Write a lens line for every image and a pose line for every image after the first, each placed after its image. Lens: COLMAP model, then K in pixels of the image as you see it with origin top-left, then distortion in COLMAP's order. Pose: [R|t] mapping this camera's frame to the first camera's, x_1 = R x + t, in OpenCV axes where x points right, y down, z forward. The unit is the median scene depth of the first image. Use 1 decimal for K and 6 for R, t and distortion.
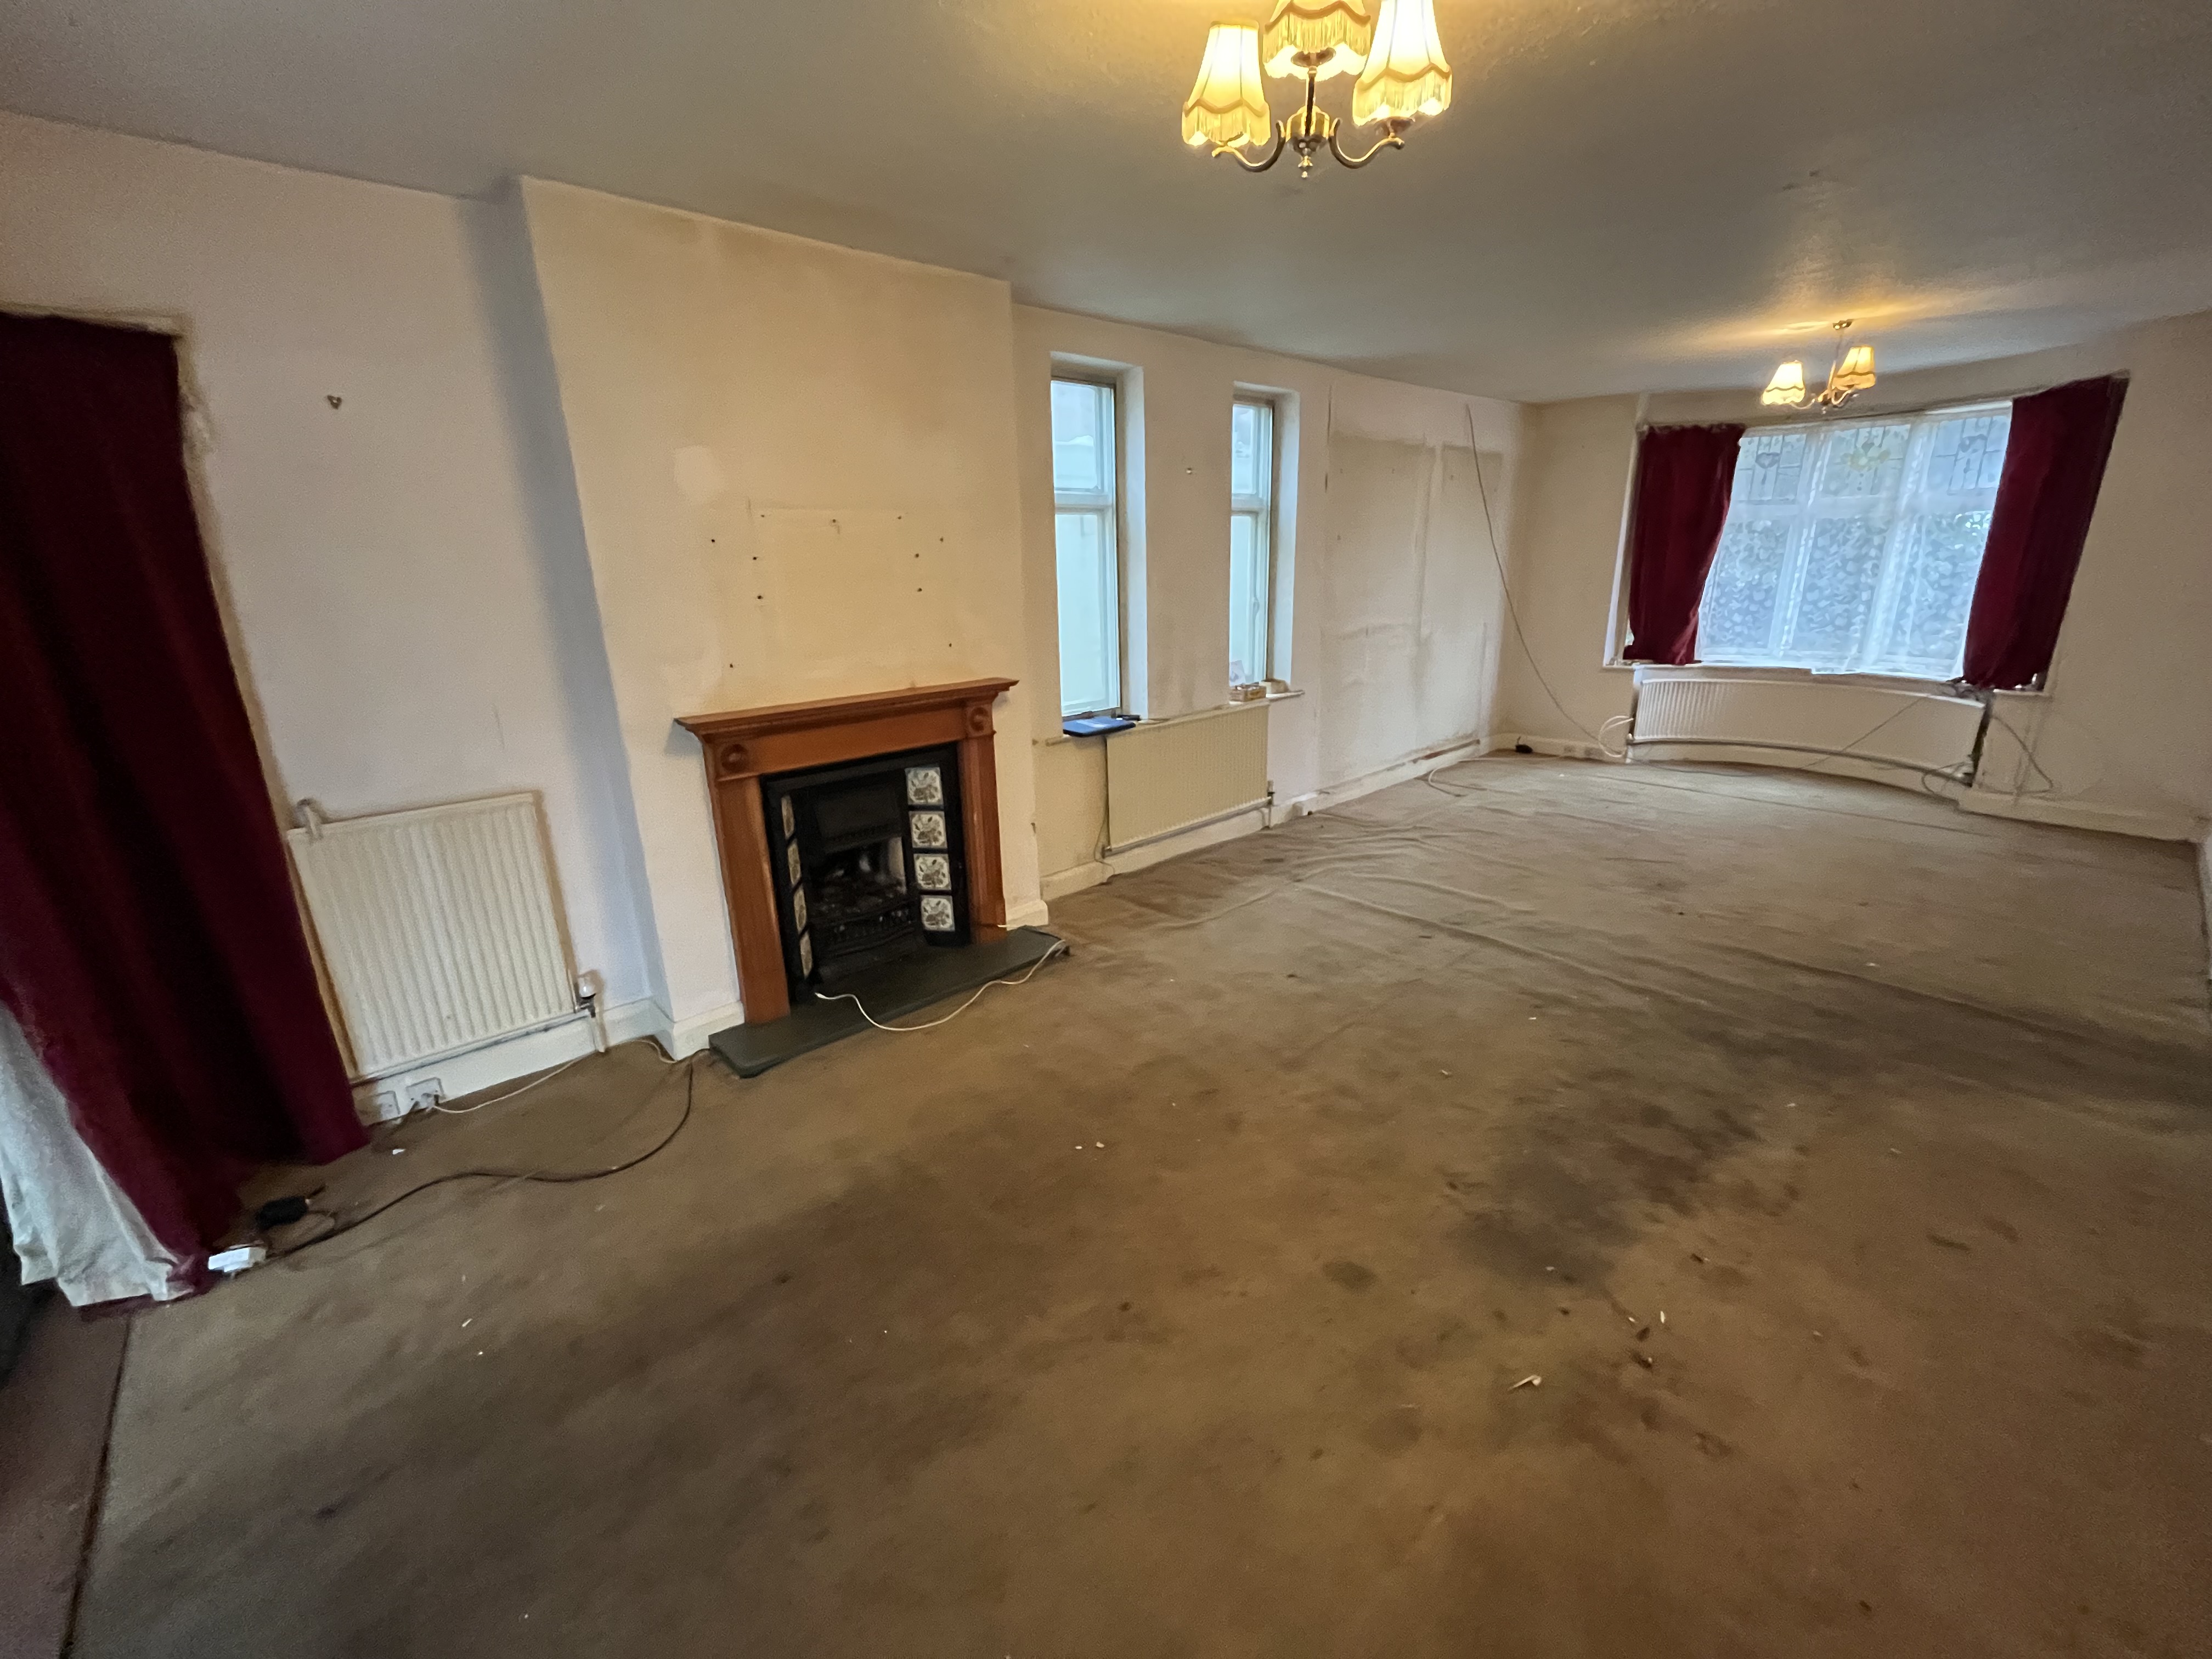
lens RADIAL K [[896.5, 0, 1100.2], [0, 896.5, 826.2], [0, 0, 1]] dist [0.001154, -0.000155]
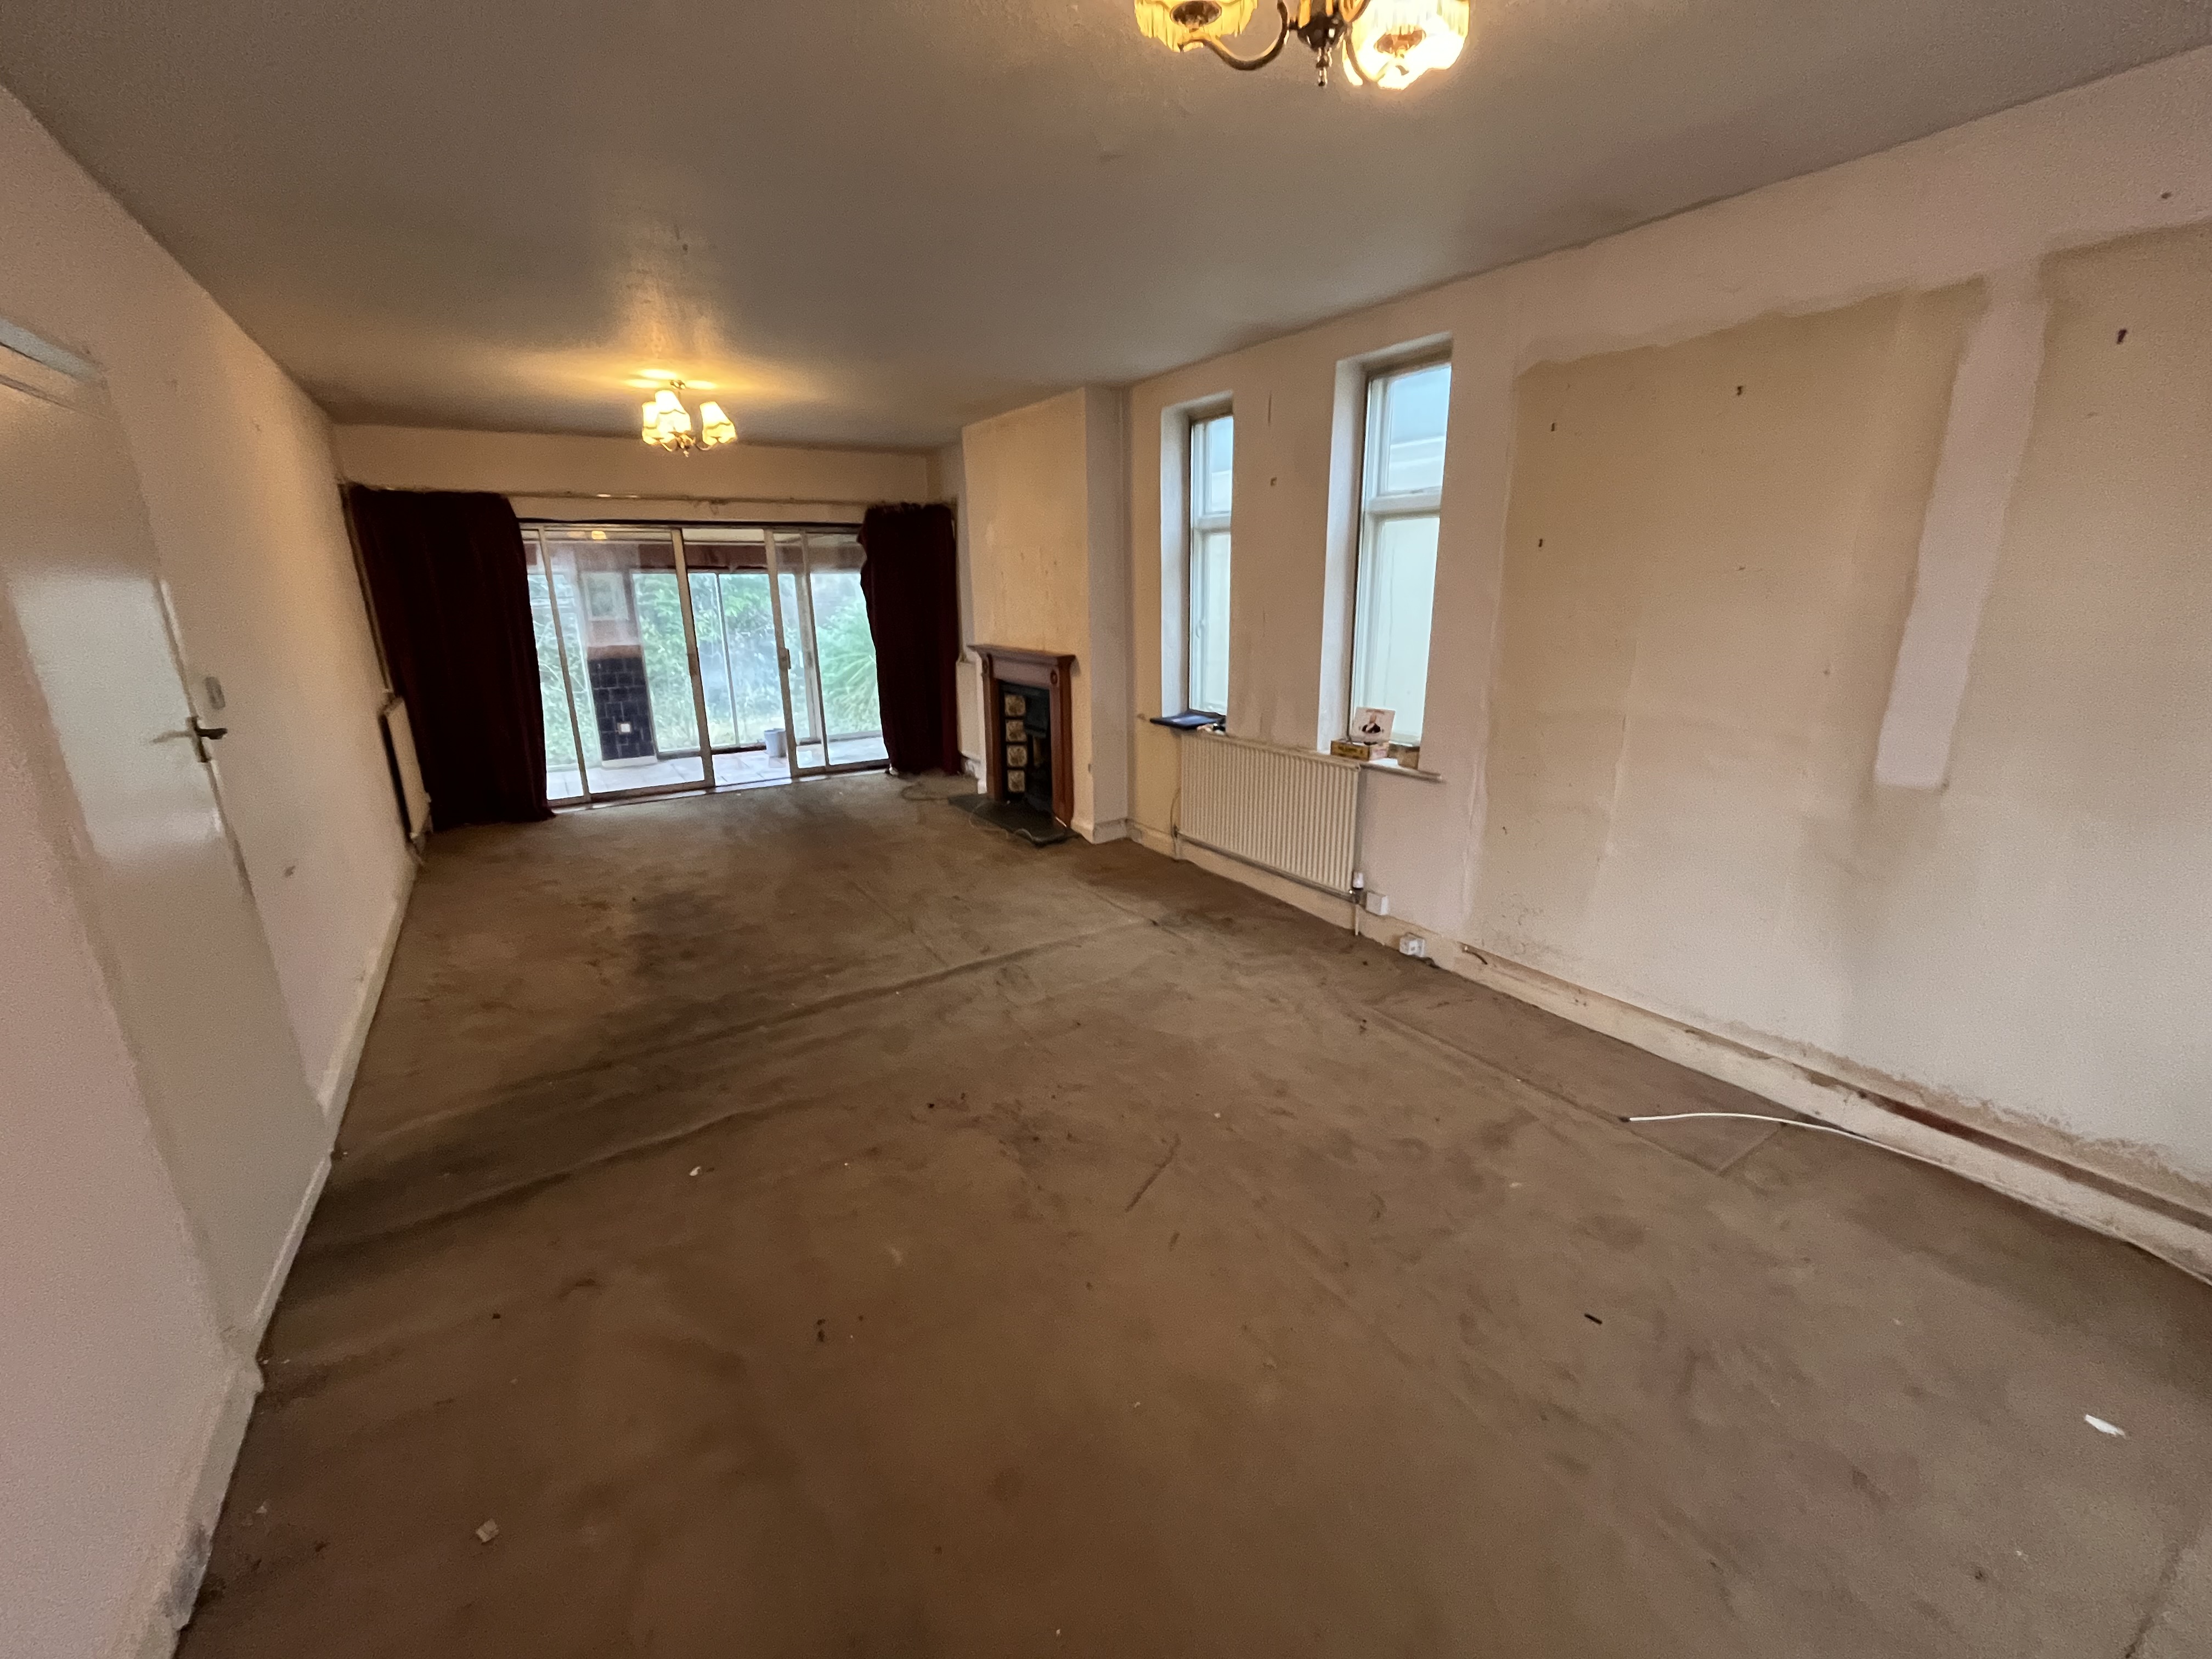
lens RADIAL K [[896.5, 0, 1100.2], [0, 896.5, 826.2], [0, 0, 1]] dist [0.001154, -0.000155]
pose [[-0.156637, 0.287900, -0.944764, 1.279930], [-0.268874, 0.908013, 0.321279, -0.373003], [0.950353, 0.304346, -0.064820, 1.155779]]
